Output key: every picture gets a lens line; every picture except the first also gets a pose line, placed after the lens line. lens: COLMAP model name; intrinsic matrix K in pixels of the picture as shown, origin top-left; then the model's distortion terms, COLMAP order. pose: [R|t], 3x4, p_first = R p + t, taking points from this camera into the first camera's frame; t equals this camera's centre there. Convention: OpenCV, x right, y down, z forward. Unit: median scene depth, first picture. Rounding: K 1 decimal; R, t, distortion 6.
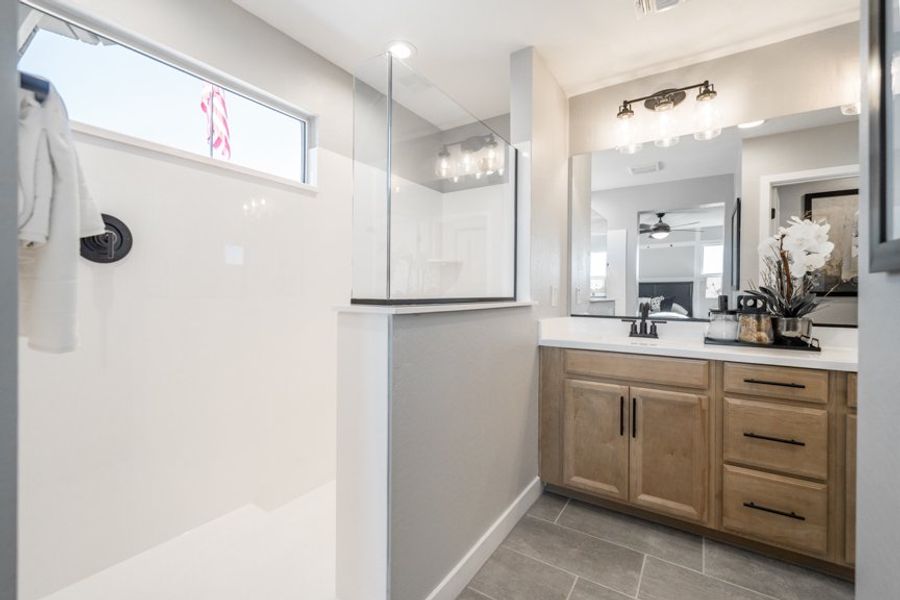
lens RADIAL K [[390.7, 0, 450.0], [0, 390.7, 300.0], [0, 0, 1]] dist [0.000618, 0.000020]
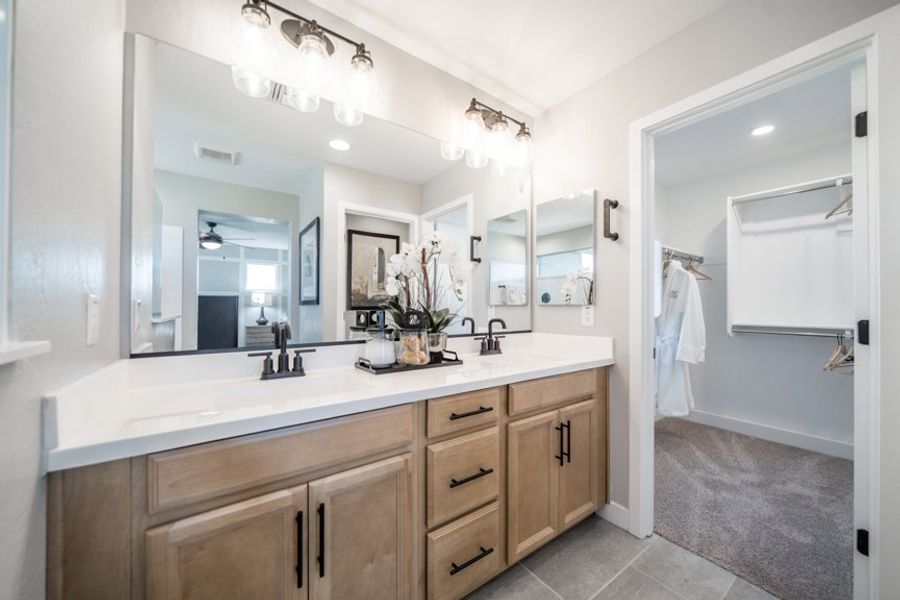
lens RADIAL K [[319.1, 0, 437.6], [0, 319.1, 305.6], [0, 0, 1]] dist [-0.014832, -0.000084]
pose [[0.378453, 0.000572, 0.925620, 0.107777], [0.019539, 0.999772, -0.008607, -0.013098], [-0.925414, 0.021343, 0.378356, 0.572296]]
